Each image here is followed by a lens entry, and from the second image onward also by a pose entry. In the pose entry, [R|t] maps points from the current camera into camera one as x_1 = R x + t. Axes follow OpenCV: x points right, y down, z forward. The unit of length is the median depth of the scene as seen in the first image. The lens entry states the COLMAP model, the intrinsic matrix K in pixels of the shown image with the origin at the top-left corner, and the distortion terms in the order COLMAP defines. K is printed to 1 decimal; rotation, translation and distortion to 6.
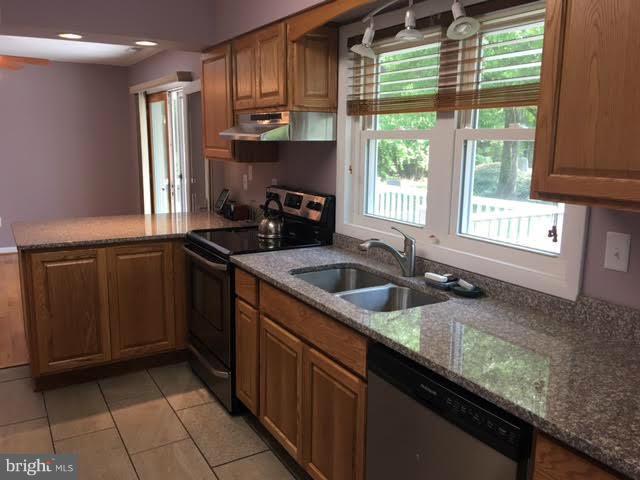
lens RADIAL K [[539.4, 0, 320.0], [0, 539.4, 240.0], [0, 0, 1]] dist [0.072639, -0.091127]
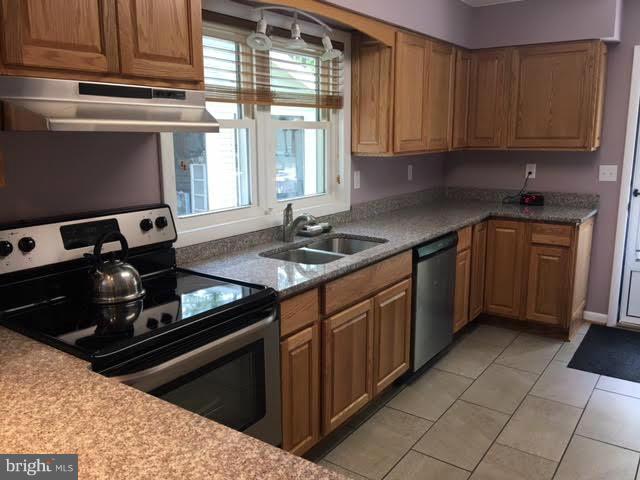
lens RADIAL K [[539.4, 0, 320.0], [0, 539.4, 240.0], [0, 0, 1]] dist [0.072639, -0.091127]
pose [[-0.395334, -0.193447, 0.897936, -1.026638], [0.166179, 0.946377, 0.277047, -0.280677], [-0.903380, 0.258745, -0.341988, 1.456234]]
